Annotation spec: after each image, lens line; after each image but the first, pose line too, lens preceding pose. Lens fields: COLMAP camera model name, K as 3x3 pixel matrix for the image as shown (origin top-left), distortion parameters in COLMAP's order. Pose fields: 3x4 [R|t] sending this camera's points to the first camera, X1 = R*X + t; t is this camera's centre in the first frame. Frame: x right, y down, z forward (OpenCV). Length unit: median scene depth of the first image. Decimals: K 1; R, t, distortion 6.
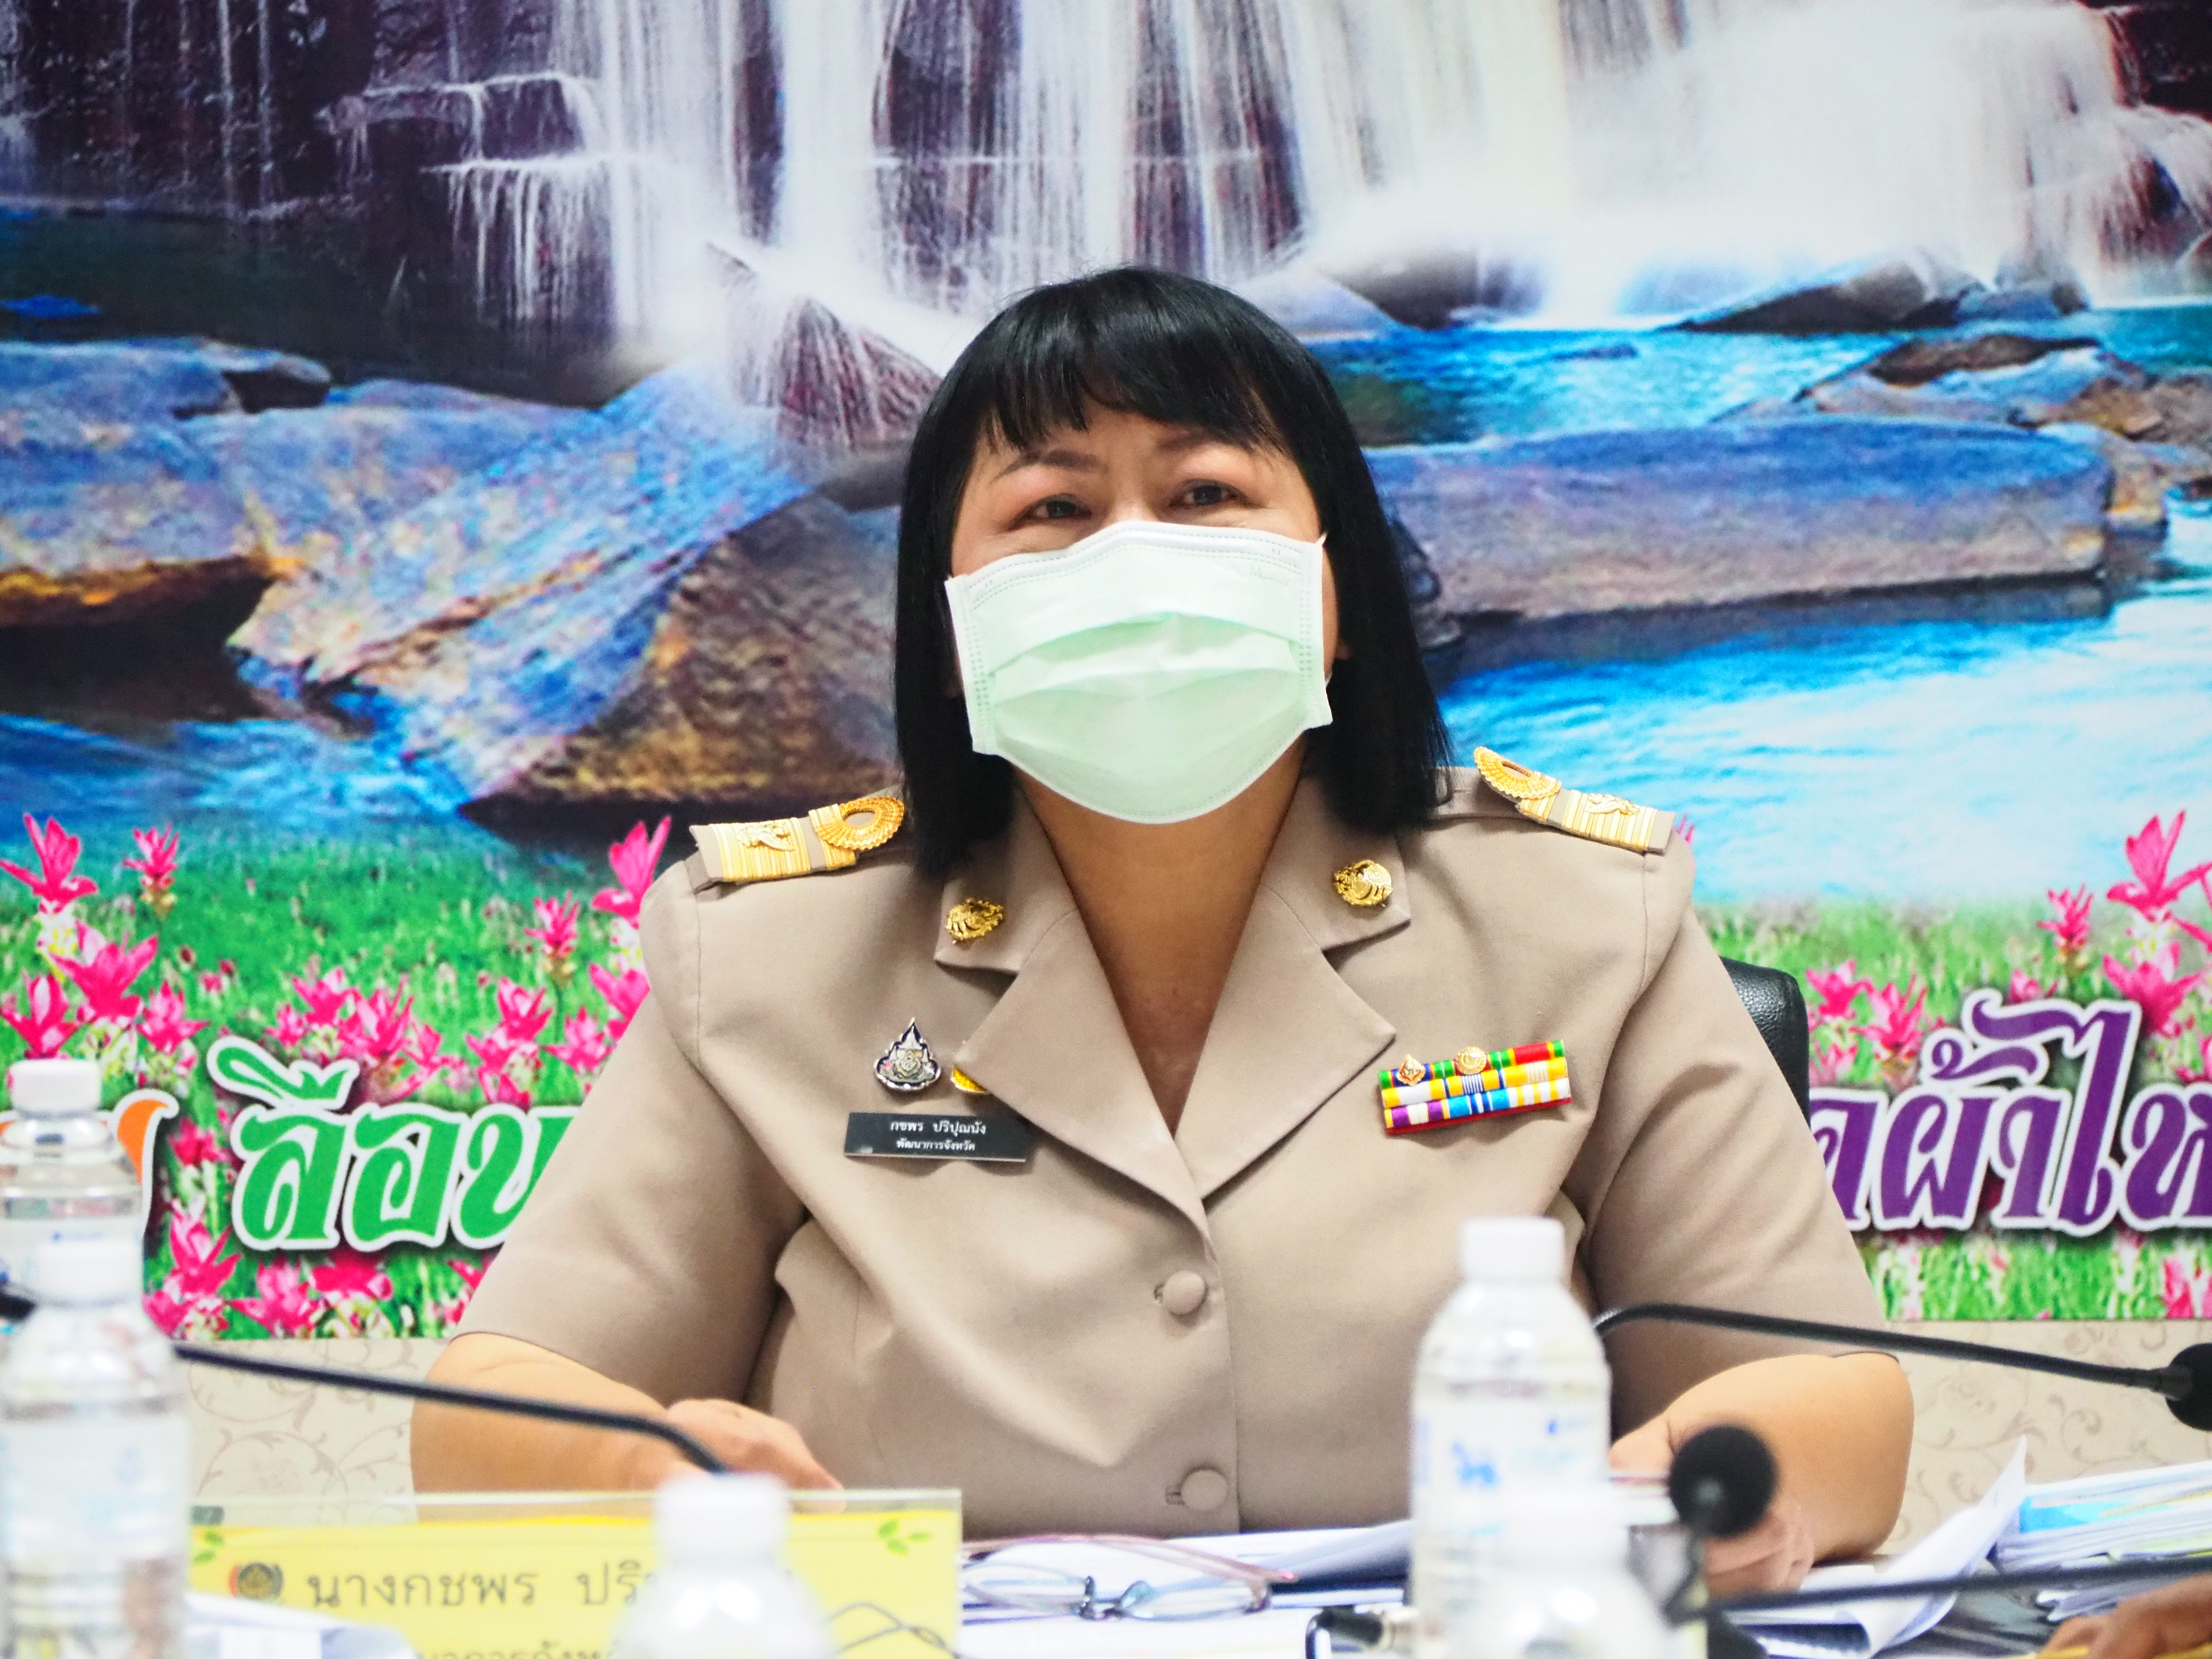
lens RADIAL K [[6872.7, 0, 1100.8], [0, 6872.7, 825.0], [0, 0, 1]] dist [0.247122, 0.000000]
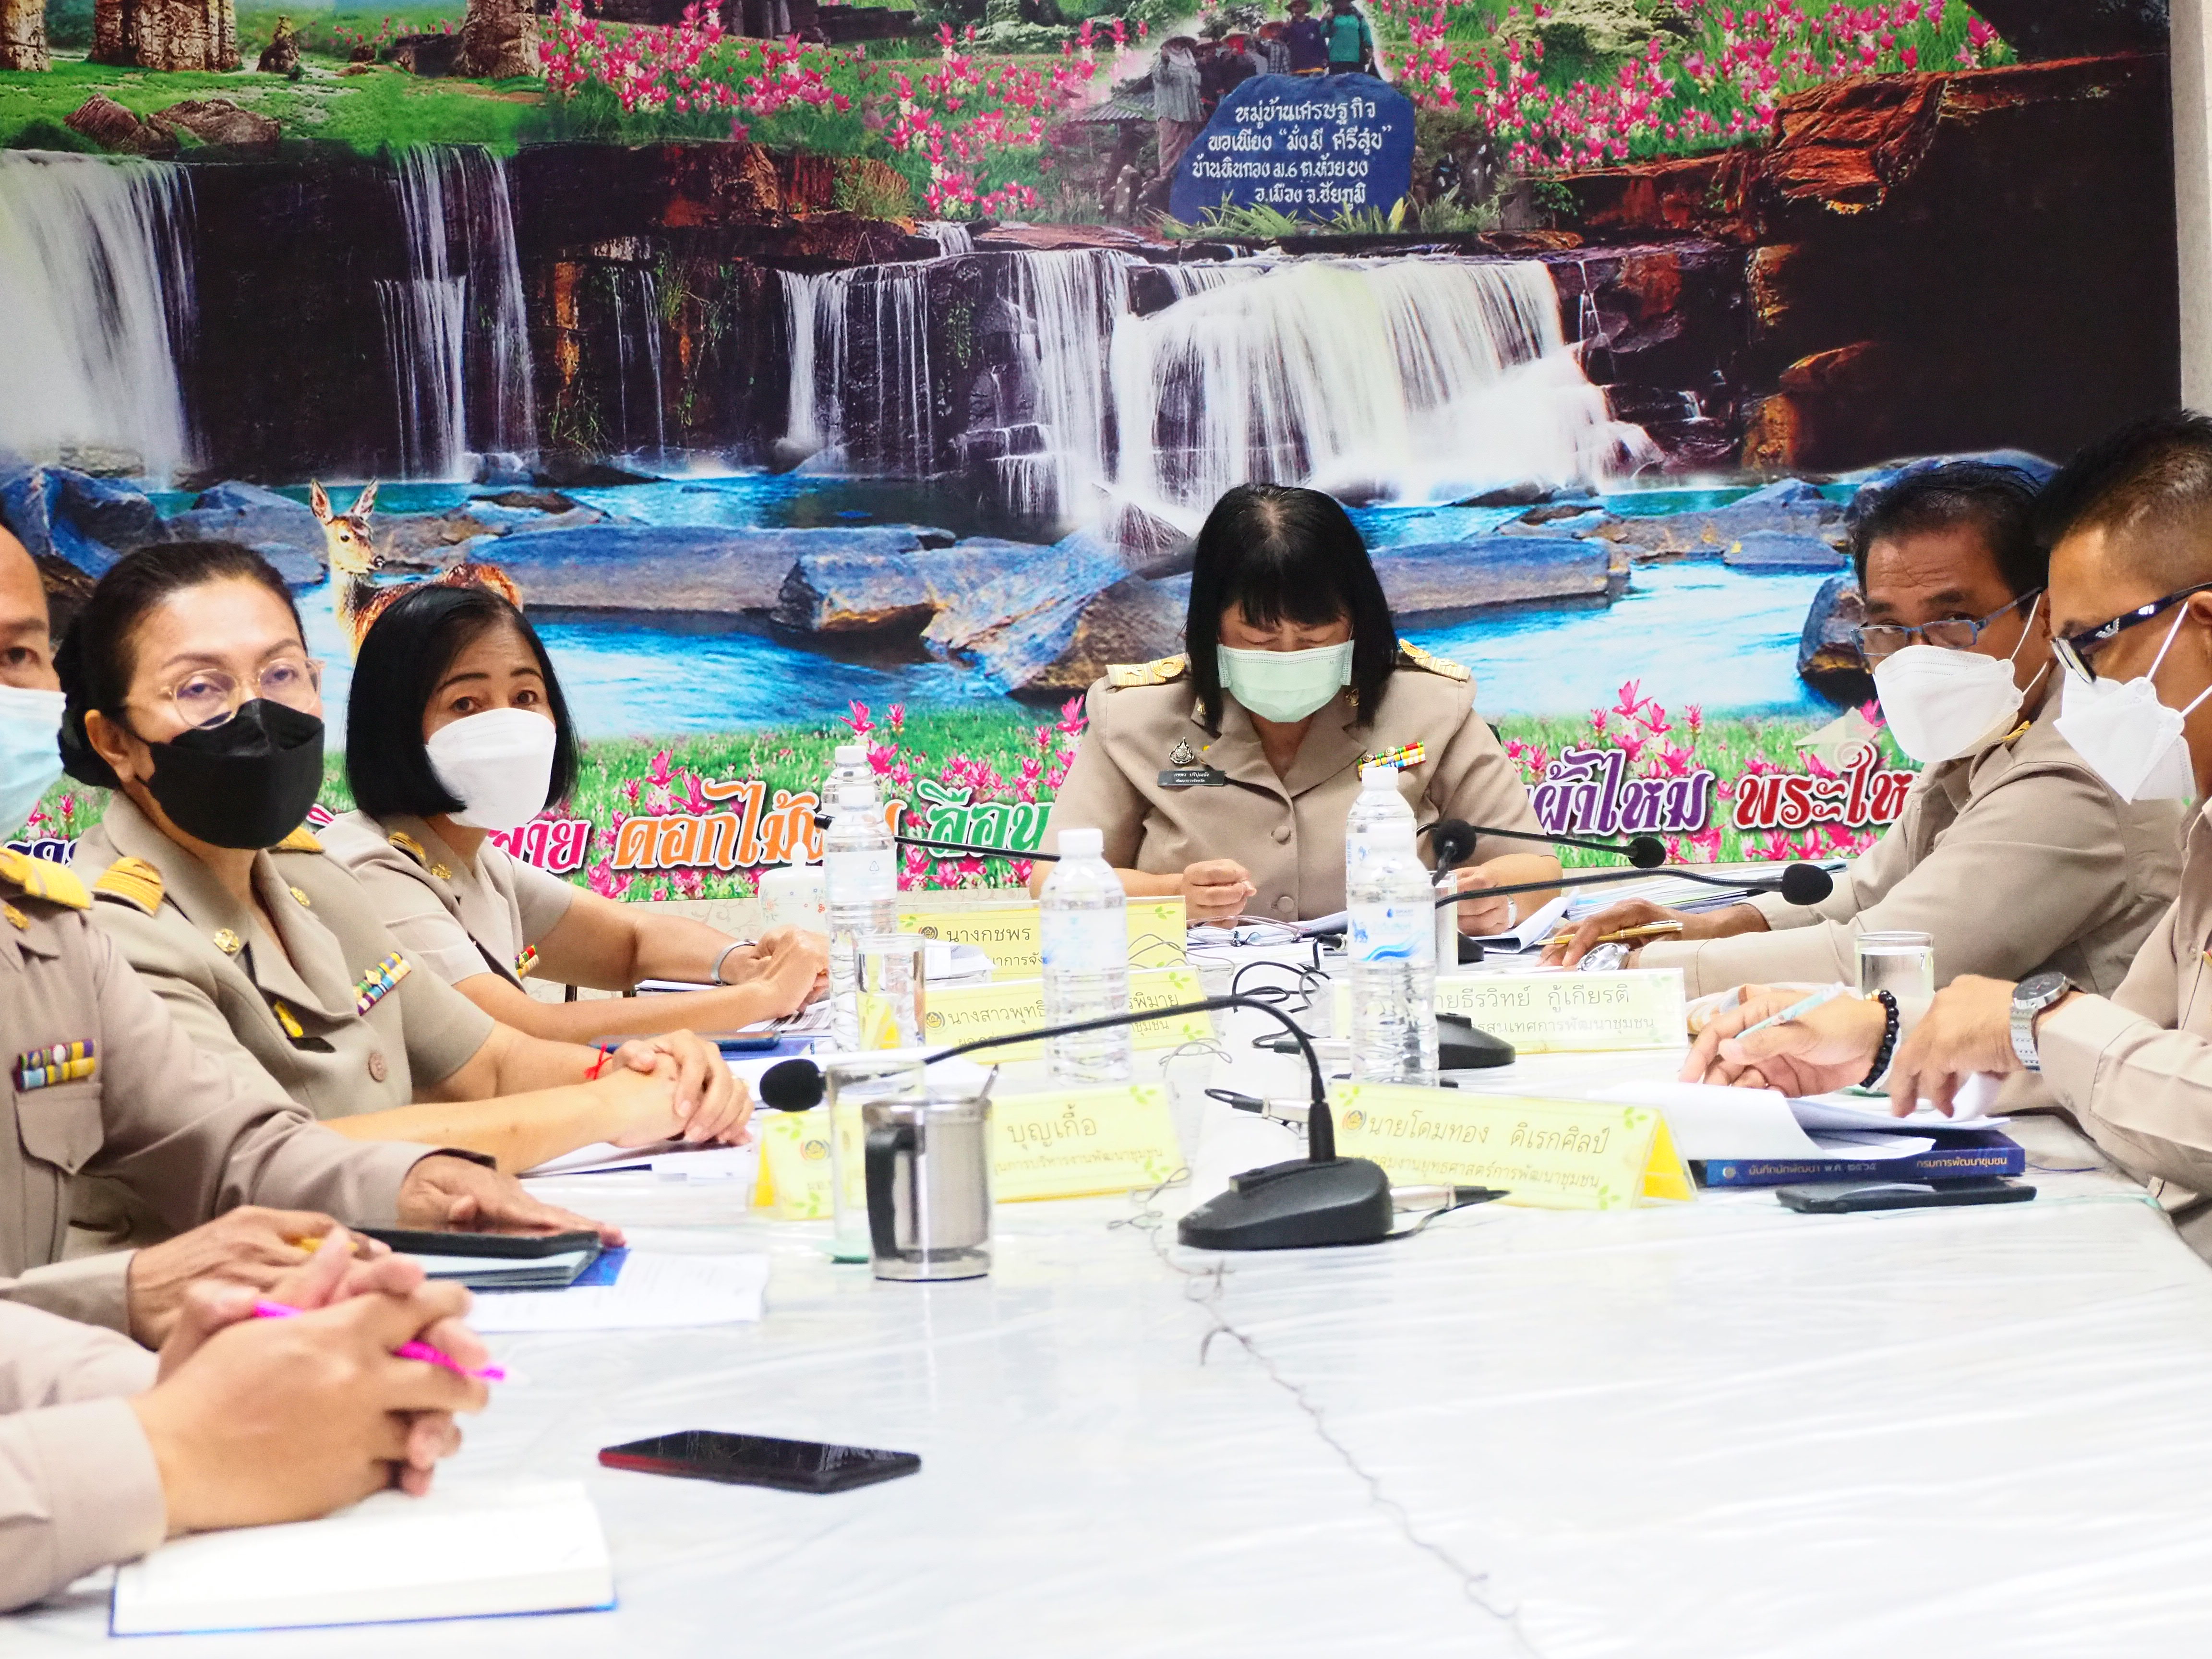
lens RADIAL K [[4971.8, 0, 1107.7], [0, 4971.8, 831.3], [0, 0, 1]] dist [-0.222188, 0.000000]
pose [[0.999662, -0.025668, -0.004199, -0.046298], [0.025717, 0.999597, 0.012002, 0.029430], [0.003889, -0.012106, 0.999919, -0.960981]]
